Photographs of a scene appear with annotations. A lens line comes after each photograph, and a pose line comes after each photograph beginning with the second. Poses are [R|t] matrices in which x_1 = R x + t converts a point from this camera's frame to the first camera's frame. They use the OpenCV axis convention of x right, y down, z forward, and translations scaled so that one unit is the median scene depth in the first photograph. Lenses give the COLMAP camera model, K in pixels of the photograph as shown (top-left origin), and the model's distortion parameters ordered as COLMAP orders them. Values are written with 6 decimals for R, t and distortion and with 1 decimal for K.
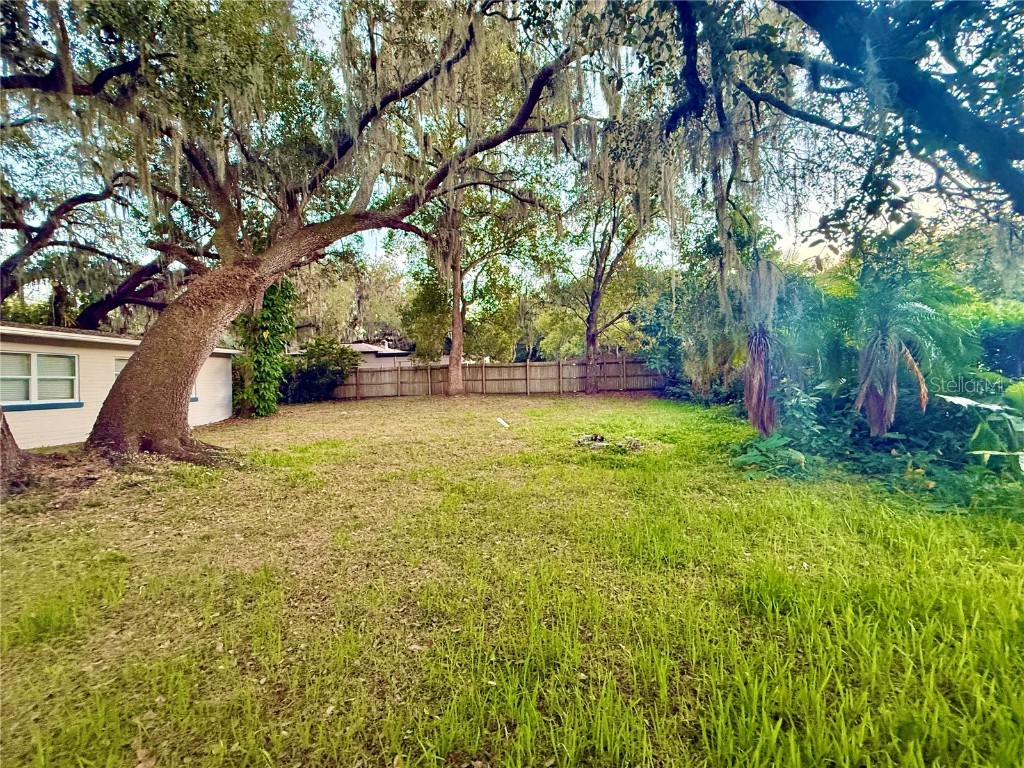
lens RADIAL K [[406.5, 0, 510.5], [0, 406.5, 382.8], [0, 0, 1]] dist [-0.000012, 0.000126]
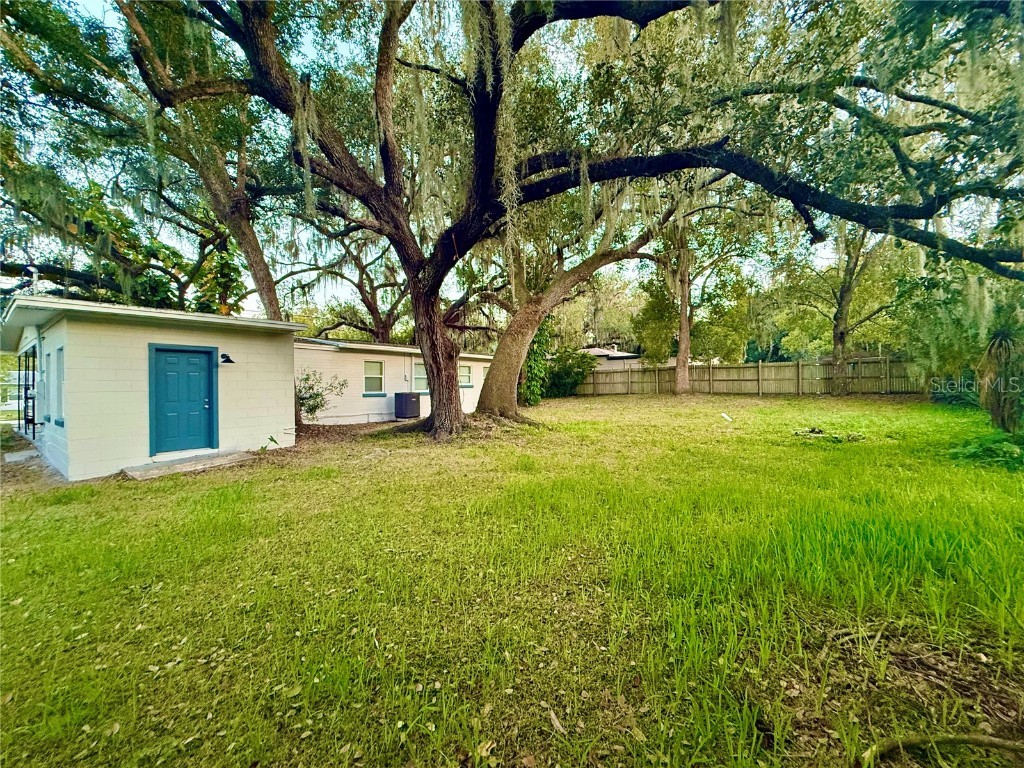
lens RADIAL K [[406.5, 0, 510.5], [0, 406.5, 382.8], [0, 0, 1]] dist [-0.000012, 0.000126]
pose [[0.861861, 0.009156, -0.507062, 0.020050], [-0.009772, 0.999951, 0.001446, 0.002804], [0.507051, 0.003708, 0.861908, -0.170470]]
